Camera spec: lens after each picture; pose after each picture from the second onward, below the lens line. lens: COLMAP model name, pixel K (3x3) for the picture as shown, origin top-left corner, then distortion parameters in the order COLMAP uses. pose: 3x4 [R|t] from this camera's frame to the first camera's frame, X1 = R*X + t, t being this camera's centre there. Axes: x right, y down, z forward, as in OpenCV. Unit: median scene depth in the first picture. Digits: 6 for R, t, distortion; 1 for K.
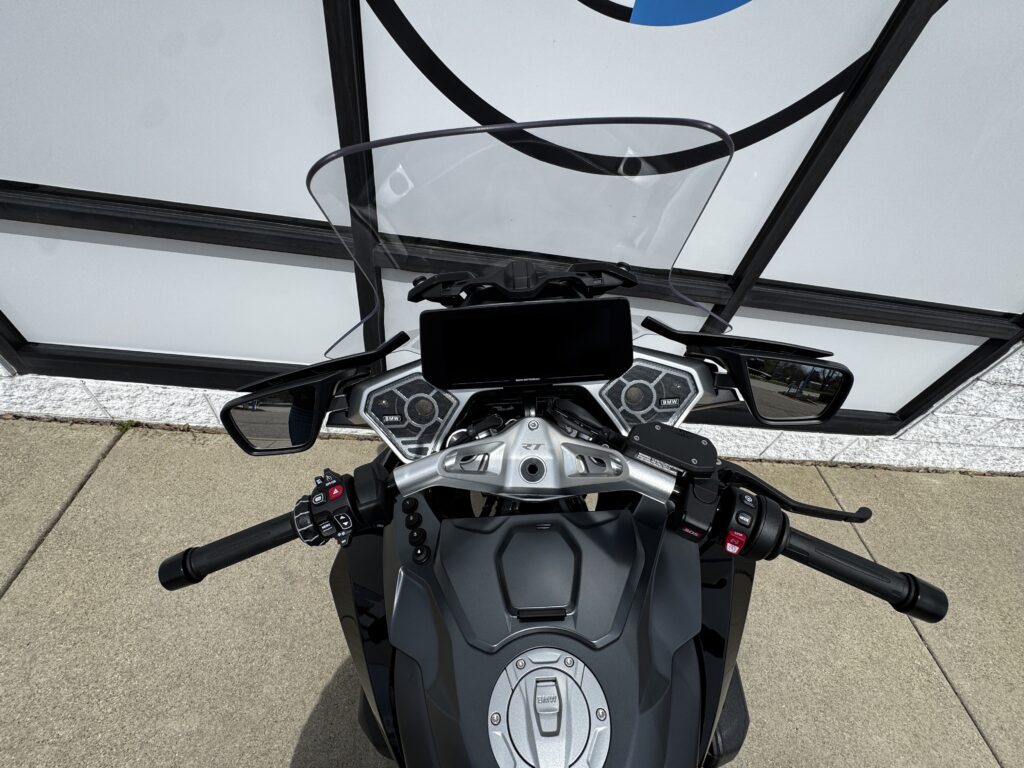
lens RADIAL K [[411.0, 0, 512.0], [0, 411.0, 384.0], [0, 0, 1]] dist [-0.003086, 0.000929]
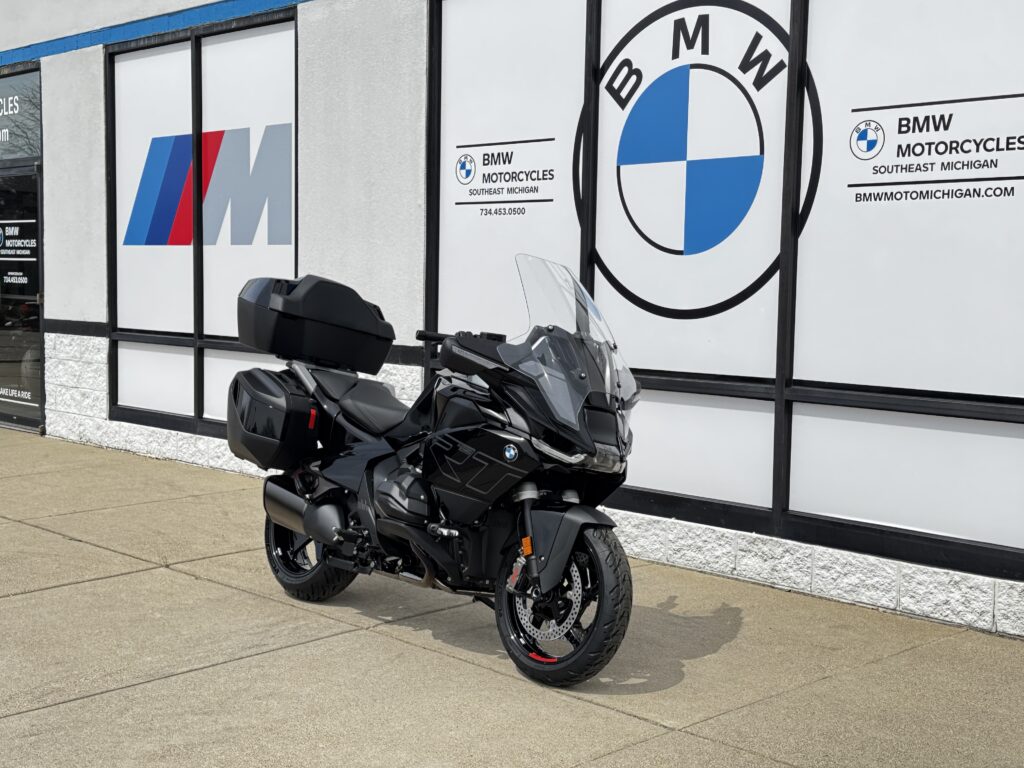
lens RADIAL K [[1368.4, 0, 512.0], [0, 1368.4, 384.0], [0, 0, 1]] dist [0.178701, -0.479501]
pose [[0.650116, -0.092966, -0.754126, 2.995043], [-0.476737, 0.722922, -0.500105, 2.155941], [0.591667, 0.684647, 0.425663, -1.266212]]
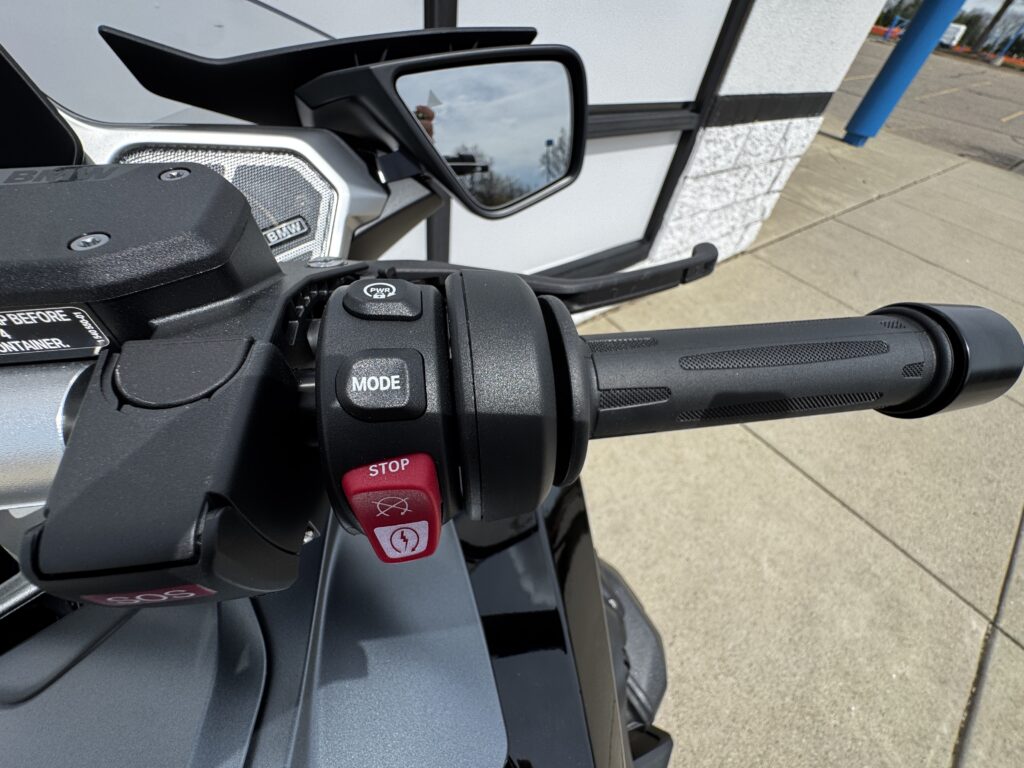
lens RADIAL K [[411.0, 0, 512.0], [0, 411.0, 384.0], [0, 0, 1]] dist [-0.003086, 0.000929]
pose [[0.815058, -0.459128, 0.353386, 0.146369], [0.418817, 0.888354, 0.188201, 0.084501], [-0.400340, -0.005391, 0.916351, 0.210690]]
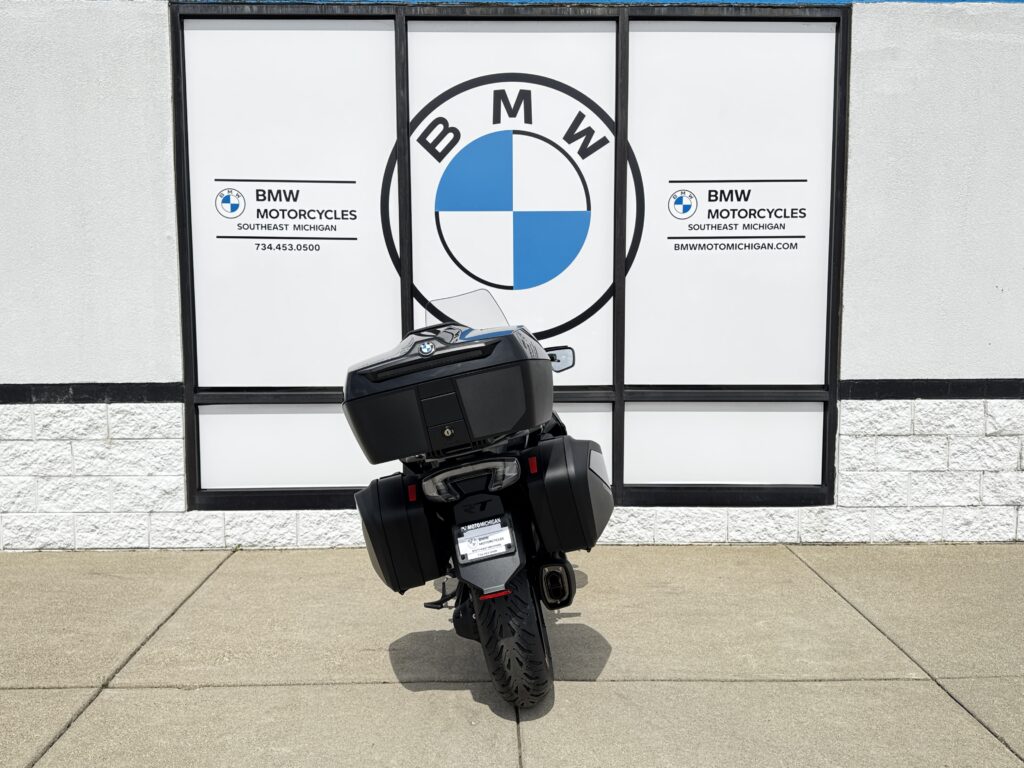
lens RADIAL K [[876.1, 0, 513.5], [0, 876.1, 387.4], [0, 0, 1]] dist [0.145477, -0.245171]
pose [[0.986207, -0.161185, -0.037629, 0.230160], [0.097996, 0.751812, -0.652055, 1.902917], [0.133391, 0.639374, 0.757237, -1.668437]]
